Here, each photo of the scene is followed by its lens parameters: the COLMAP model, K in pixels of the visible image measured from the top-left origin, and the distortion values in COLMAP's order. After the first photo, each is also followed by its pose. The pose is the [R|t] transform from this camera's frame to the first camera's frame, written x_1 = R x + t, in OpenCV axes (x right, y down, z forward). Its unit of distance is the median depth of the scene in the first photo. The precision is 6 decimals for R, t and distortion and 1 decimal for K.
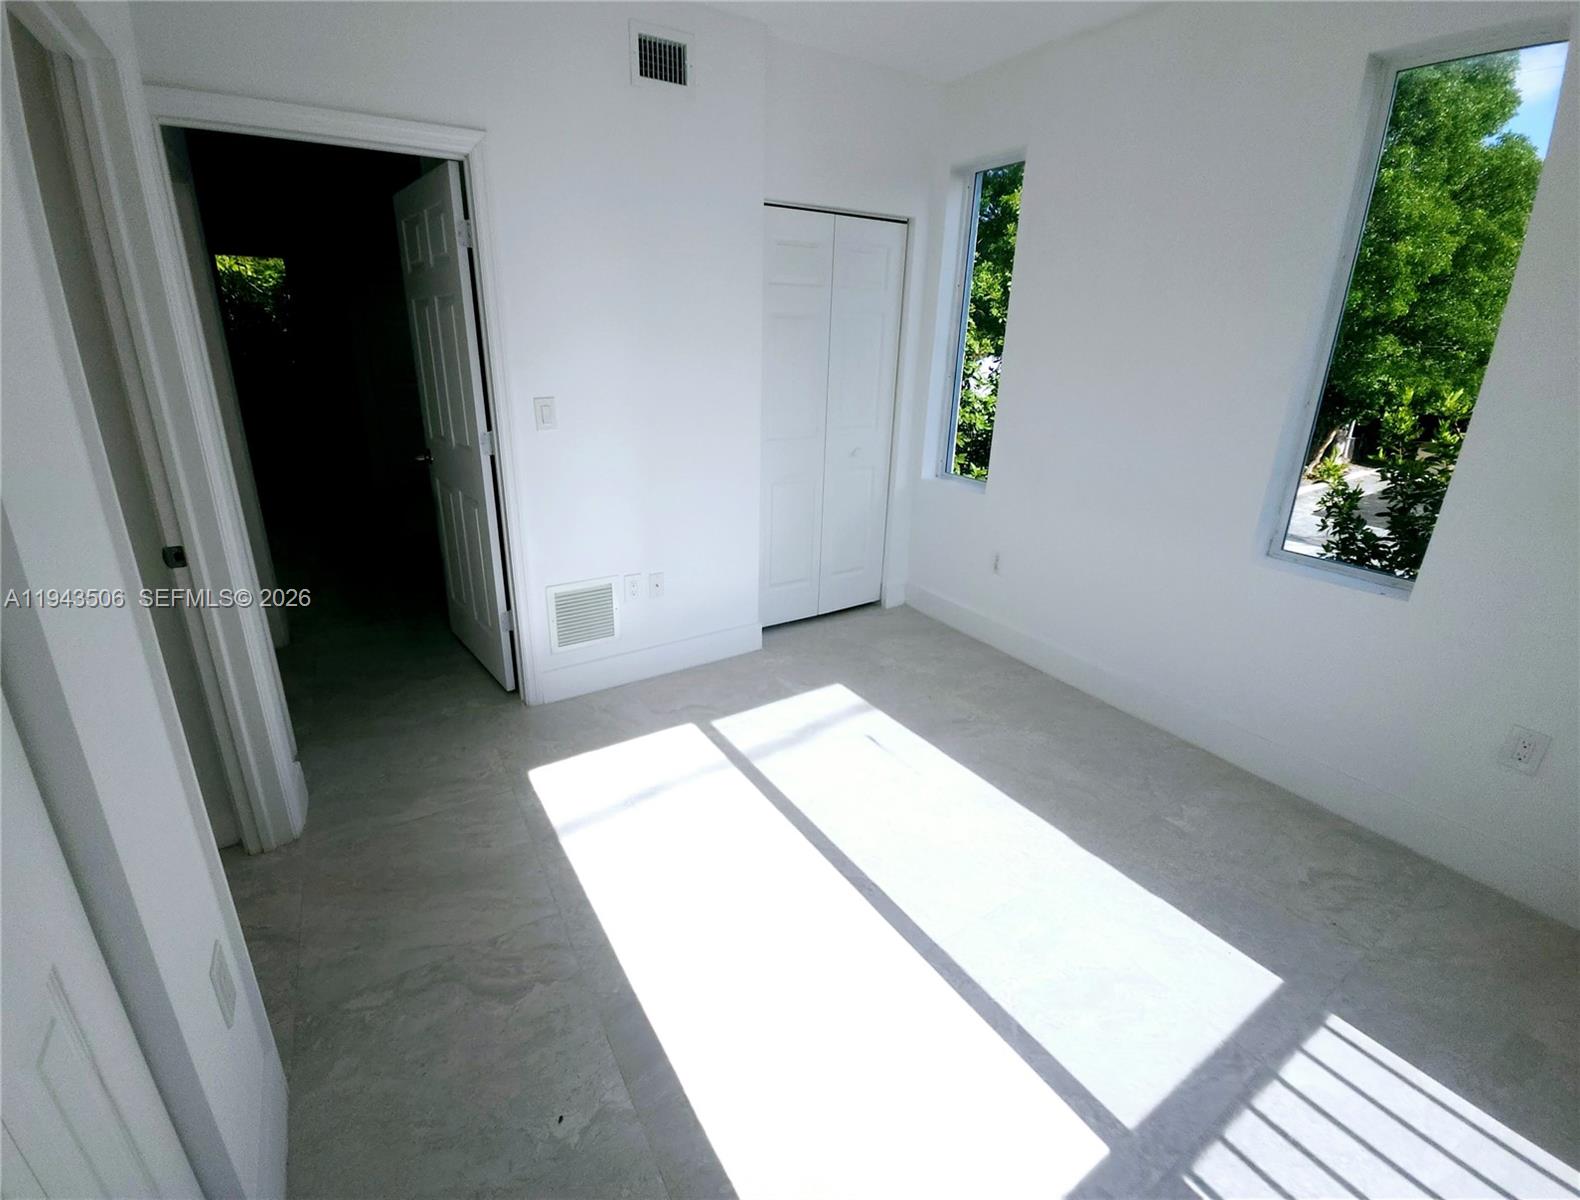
lens RADIAL K [[699.9, 0, 790.6], [0, 699.9, 575.4], [0, 0, 1]] dist [0.032182, -0.000326]
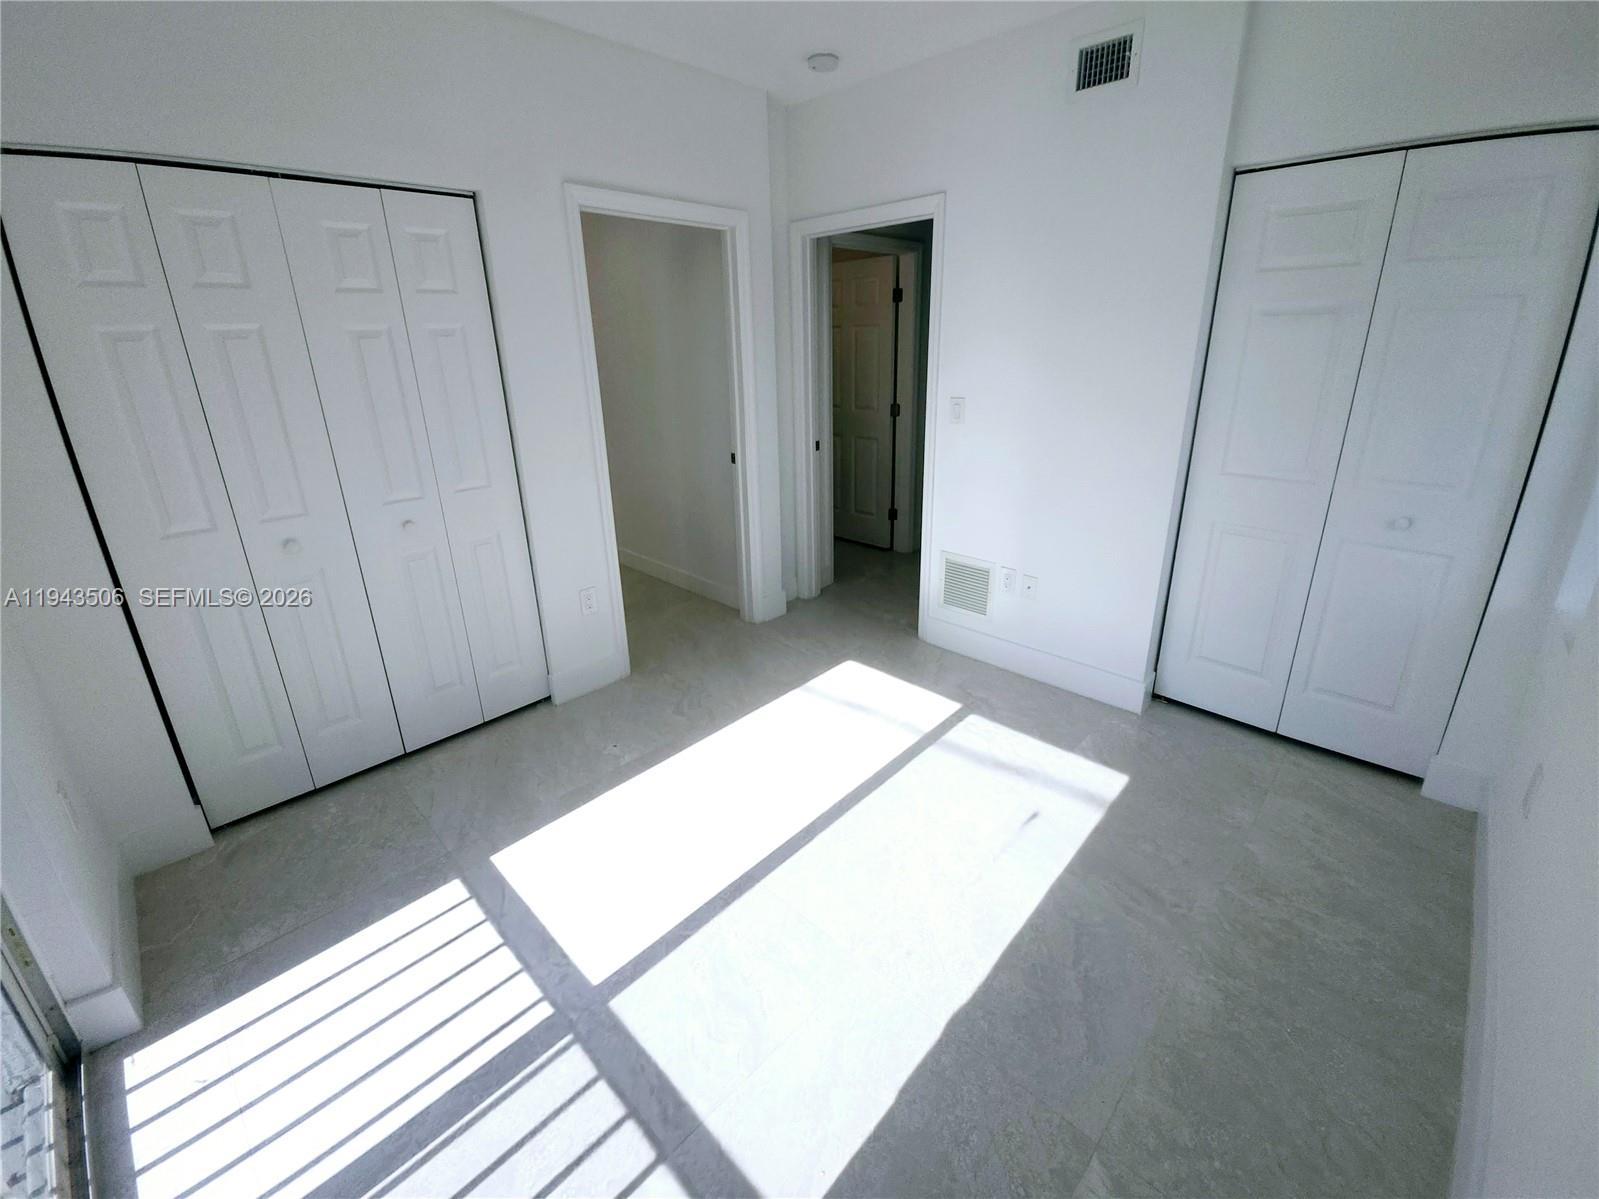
lens RADIAL K [[640.9, 0, 773.7], [0, 640.9, 596.9], [0, 0, 1]] dist [-0.001592, -0.000808]
pose [[0.209011, 0.339068, -0.917250, 0.683601], [-0.305947, 0.913553, 0.267986, -0.126227], [0.928822, 0.224618, 0.294679, 0.415980]]
